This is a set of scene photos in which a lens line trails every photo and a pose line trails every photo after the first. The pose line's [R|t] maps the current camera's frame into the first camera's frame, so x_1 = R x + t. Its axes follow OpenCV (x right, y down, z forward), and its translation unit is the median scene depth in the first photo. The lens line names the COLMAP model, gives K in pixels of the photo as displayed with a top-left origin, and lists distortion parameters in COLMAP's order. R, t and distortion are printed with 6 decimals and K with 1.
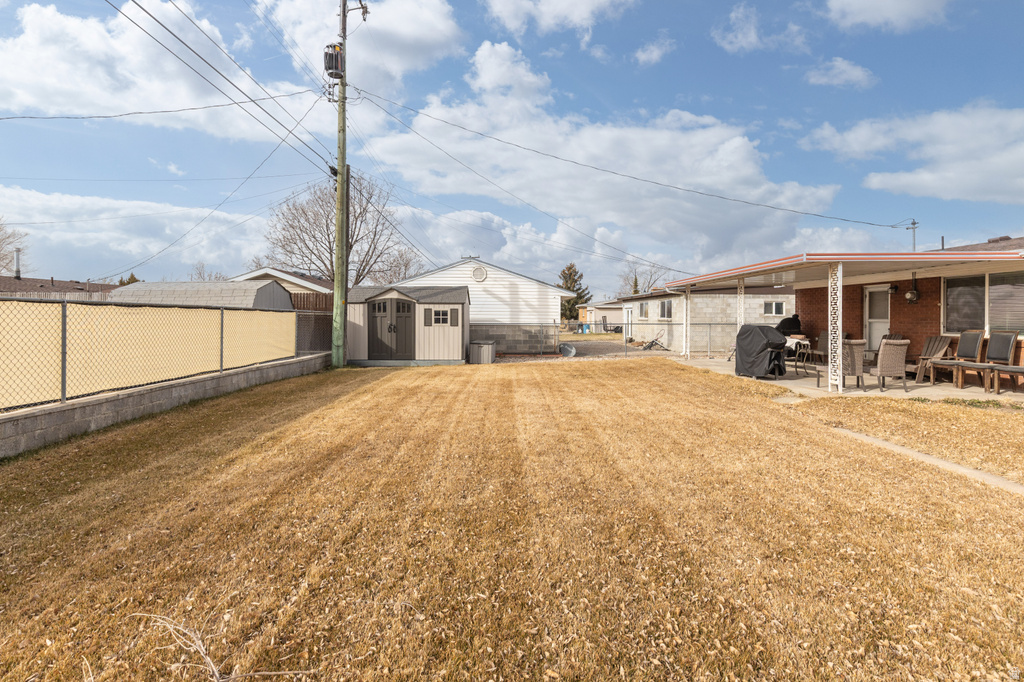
lens RADIAL K [[471.7, 0, 512.9], [0, 471.7, 318.4], [0, 0, 1]] dist [0.000106, 0.000091]
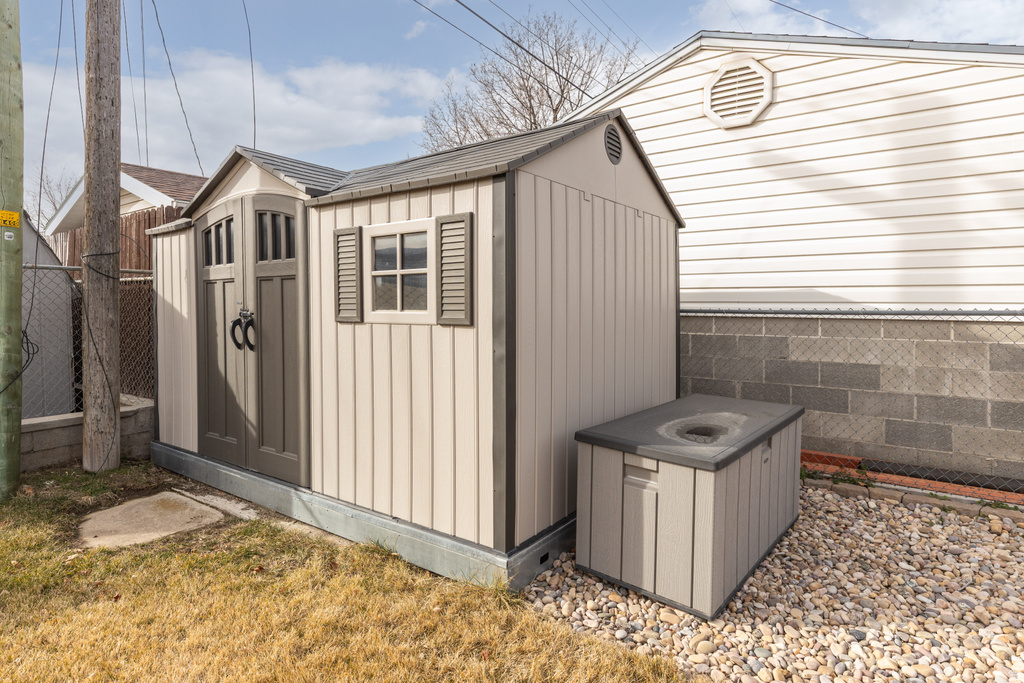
lens RADIAL K [[541.8, 0, 510.2], [0, 541.8, 310.0], [0, 0, 1]] dist [0.001791, 0.000381]
pose [[0.794127, 0.002386, -0.607747, 0.000349], [0.002396, 0.999972, 0.007057, 0.009408], [0.607747, -0.007060, 0.794100, 0.867877]]
